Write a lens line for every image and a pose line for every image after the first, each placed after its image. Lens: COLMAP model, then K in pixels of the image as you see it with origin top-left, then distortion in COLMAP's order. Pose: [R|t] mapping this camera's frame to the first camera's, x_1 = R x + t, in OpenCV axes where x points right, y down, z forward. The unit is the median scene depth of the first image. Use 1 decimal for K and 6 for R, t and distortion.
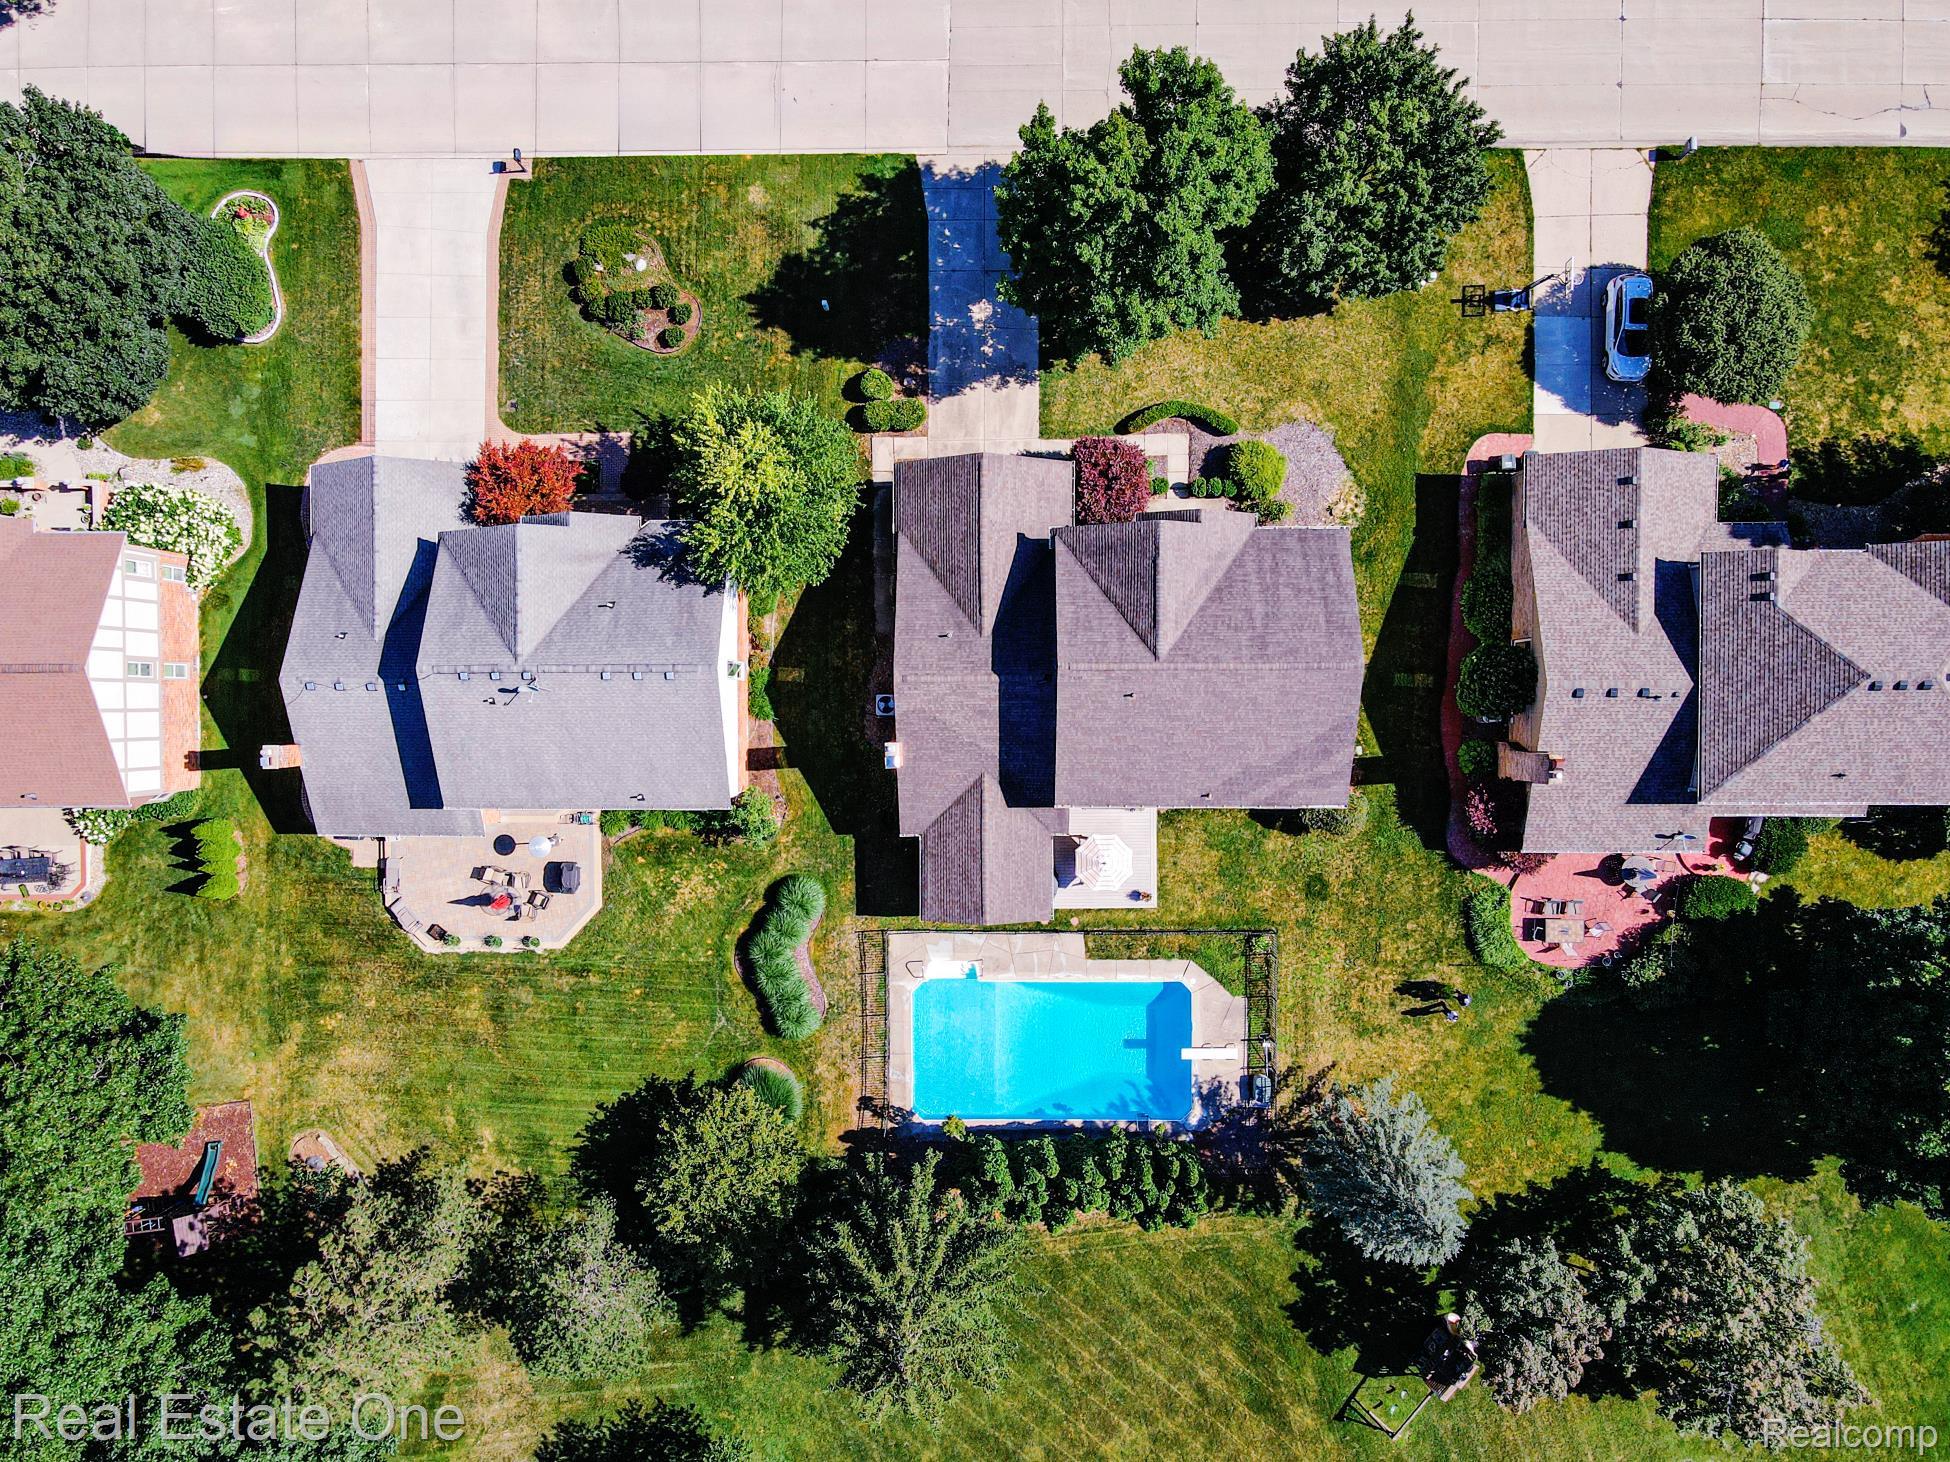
lens RADIAL K [[1426.6, 0, 964.7], [0, 1426.6, 735.3], [0, 0, 1]] dist [0.000073, 0.003915]
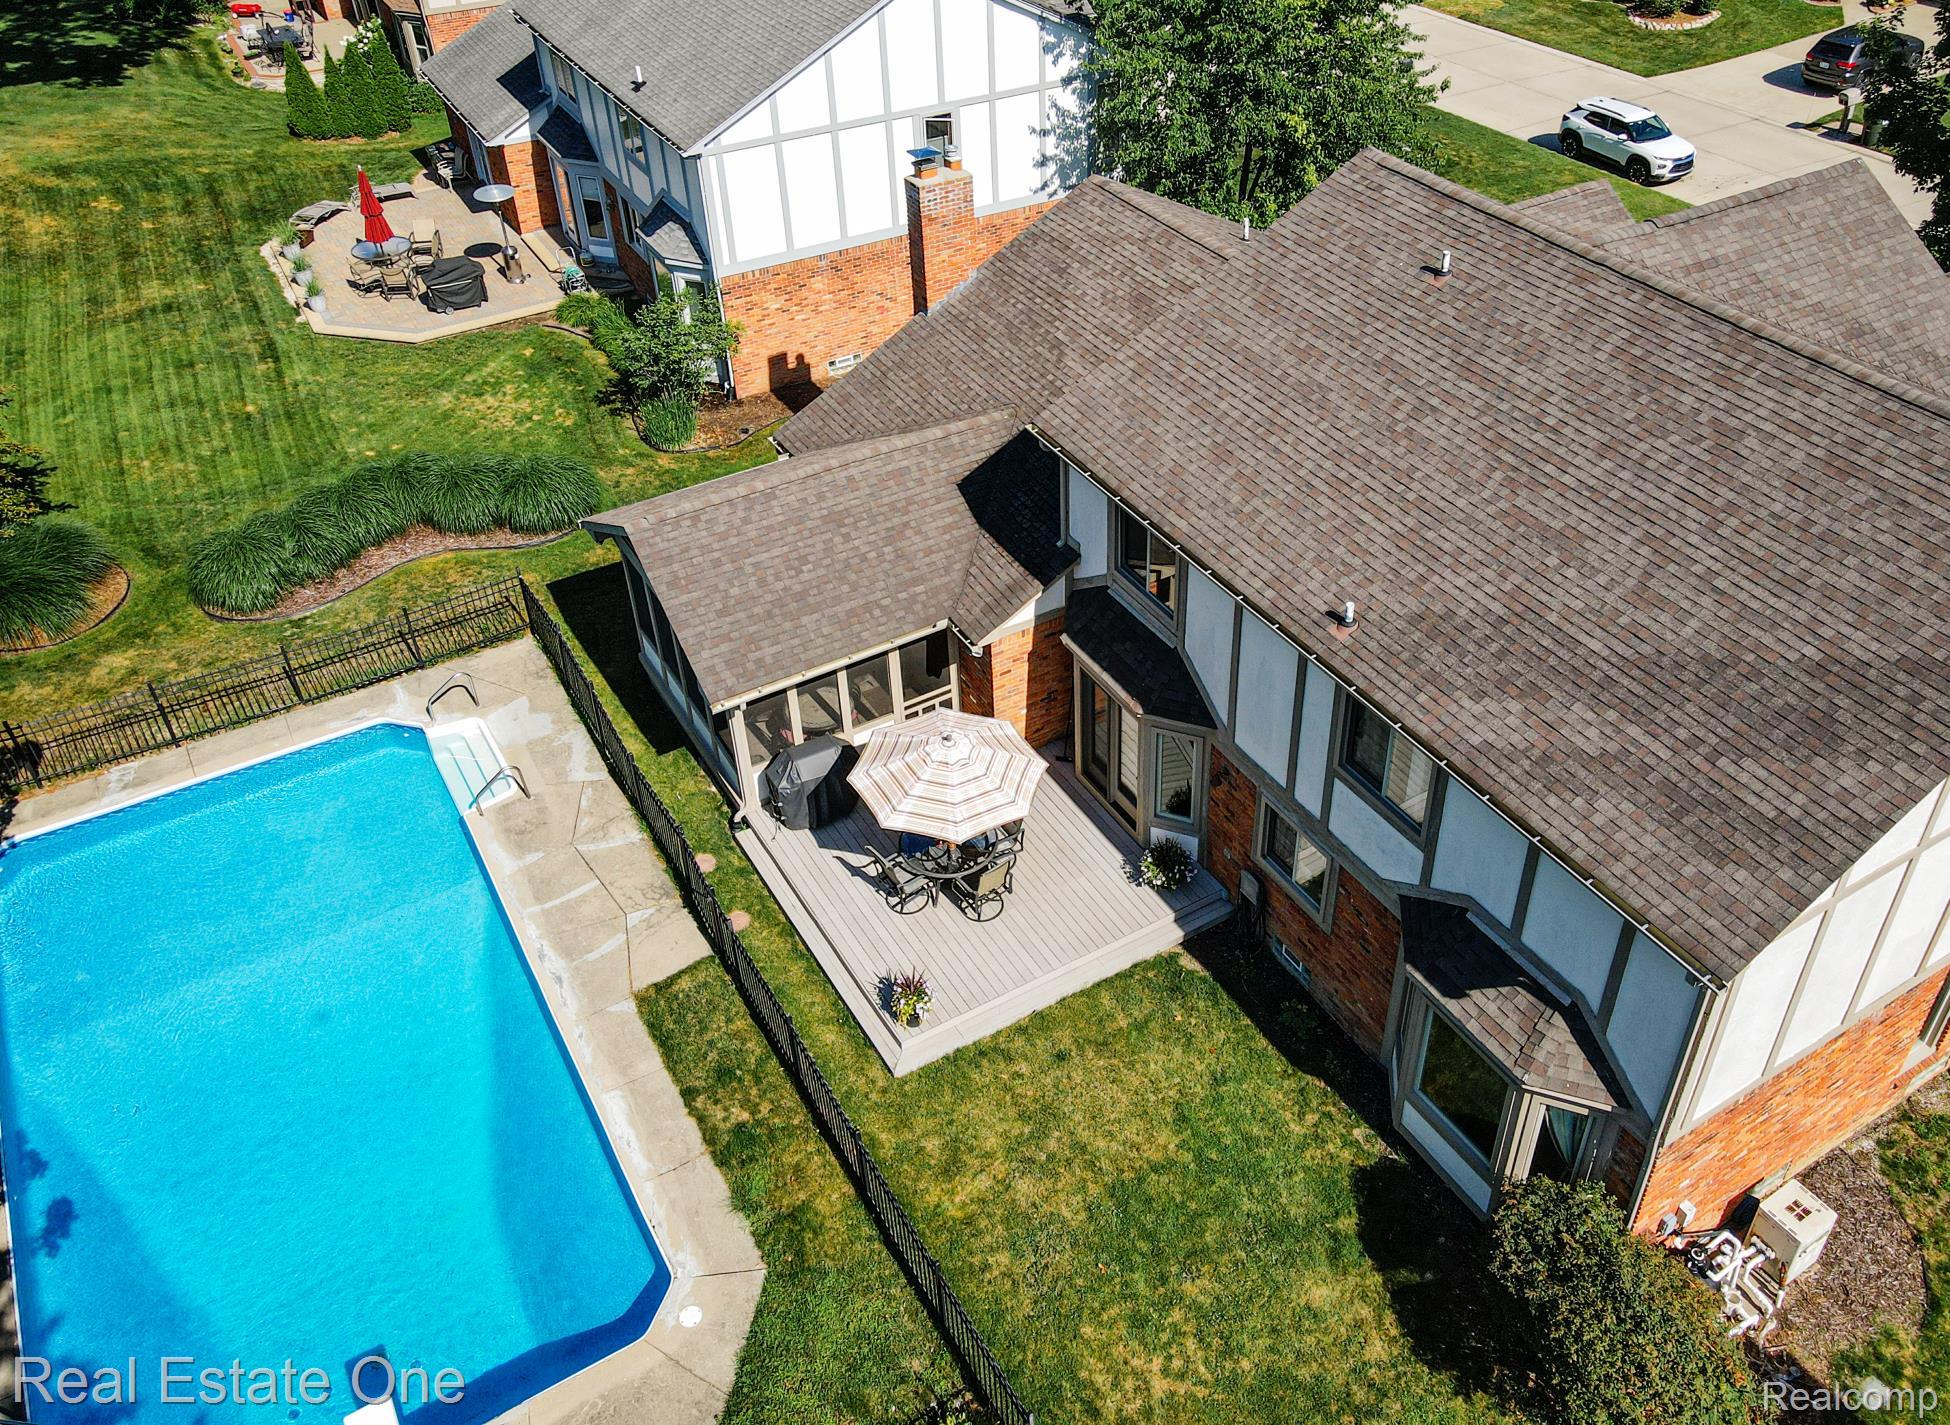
lens RADIAL K [[1573.8, 0, 1077.0], [0, 1573.8, 631.6], [0, 0, 1]] dist [-0.005086, 0.001885]
pose [[0.523908, 0.519197, -0.675244, 0.315488], [-0.851389, 0.295343, -0.433486, 0.197888], [-0.025636, 0.802002, 0.596771, 0.743916]]
